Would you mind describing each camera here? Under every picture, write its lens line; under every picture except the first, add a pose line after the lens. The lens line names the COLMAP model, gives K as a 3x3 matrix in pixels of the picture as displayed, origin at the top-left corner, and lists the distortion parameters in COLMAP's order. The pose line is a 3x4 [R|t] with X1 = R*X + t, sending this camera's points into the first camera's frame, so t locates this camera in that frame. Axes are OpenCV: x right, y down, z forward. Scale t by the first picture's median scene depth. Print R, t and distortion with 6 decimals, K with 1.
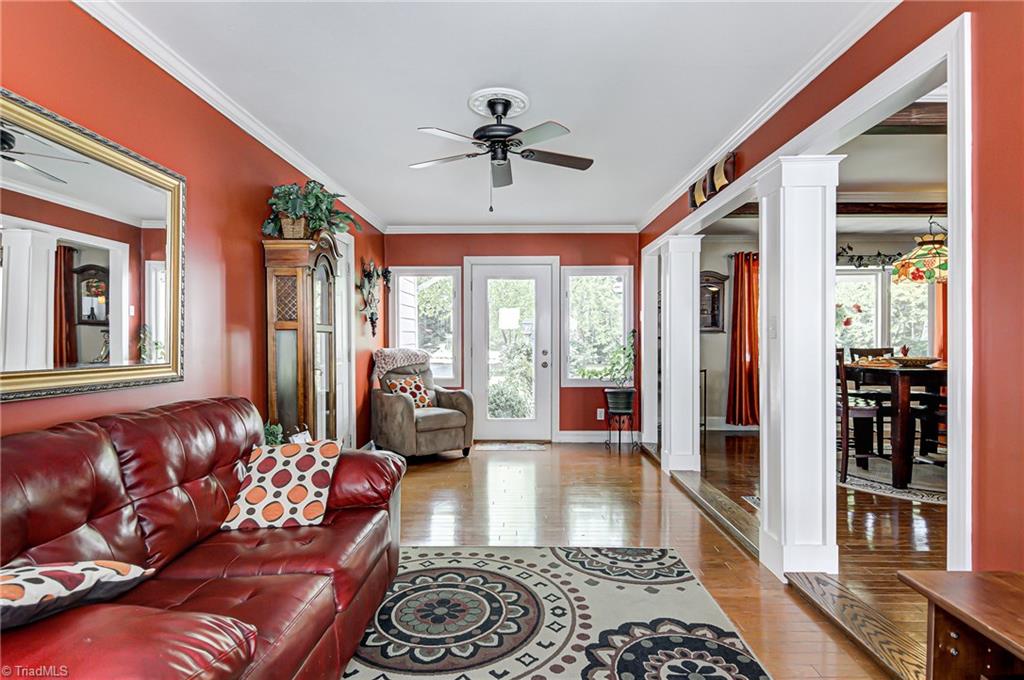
lens RADIAL K [[540.9, 0, 508.4], [0, 540.9, 338.4], [0, 0, 1]] dist [0.011463, -0.002043]
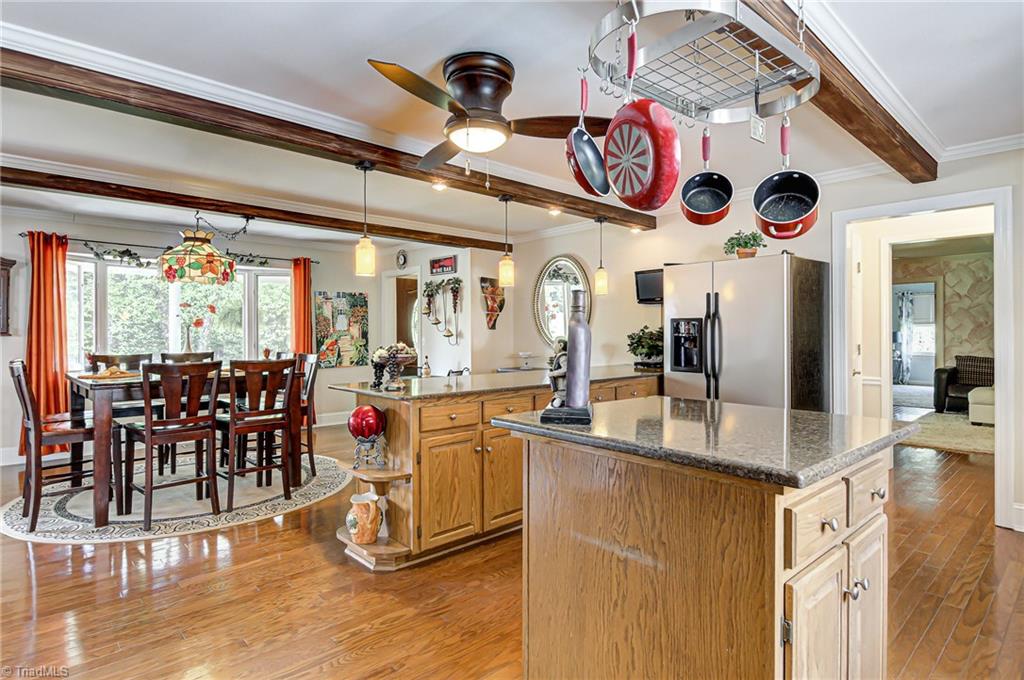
lens RADIAL K [[540.9, 0, 508.4], [0, 540.9, 338.4], [0, 0, 1]] dist [0.011463, -0.002043]
pose [[0.721468, -0.002872, 0.692442, 0.522200], [0.001572, 0.999996, 0.002511, -0.010243], [-0.692446, -0.000723, 0.721469, -0.028340]]
